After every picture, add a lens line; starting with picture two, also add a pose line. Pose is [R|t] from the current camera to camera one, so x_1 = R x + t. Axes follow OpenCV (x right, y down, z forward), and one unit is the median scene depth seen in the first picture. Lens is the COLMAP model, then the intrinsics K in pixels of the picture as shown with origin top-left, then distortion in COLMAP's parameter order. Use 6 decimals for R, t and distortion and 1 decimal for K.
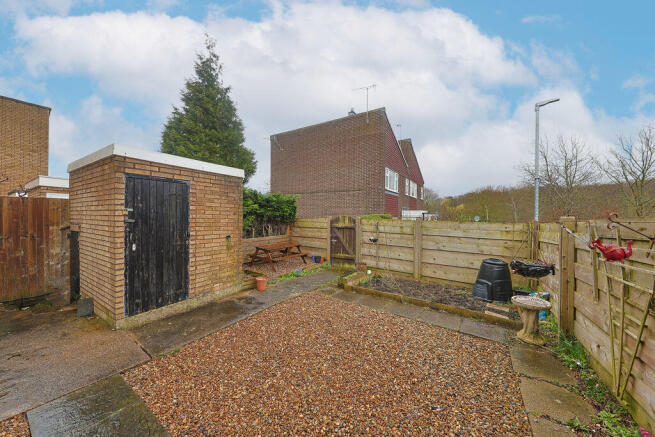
lens RADIAL K [[218.2, 0, 328.4], [0, 218.2, 213.9], [0, 0, 1]] dist [0.010580, -0.000029]
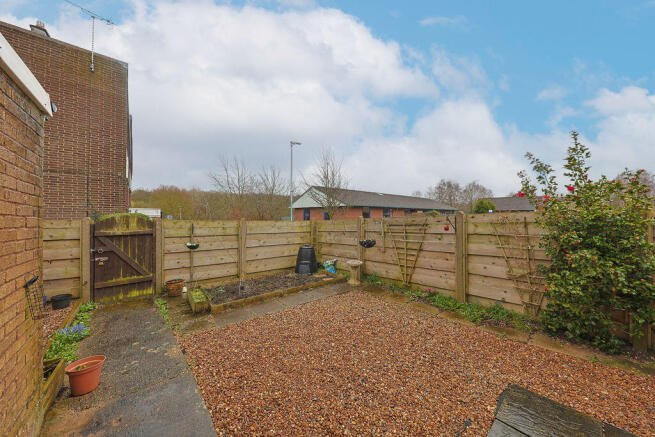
lens RADIAL K [[211.8, 0, 329.6], [0, 211.8, 214.3], [0, 0, 1]] dist [0.000427, -0.000182]
pose [[0.309344, 0.005161, 0.950936, -0.402169], [-0.008953, 0.999957, -0.002515, -0.000572], [-0.950908, -0.007735, 0.309376, 0.309660]]
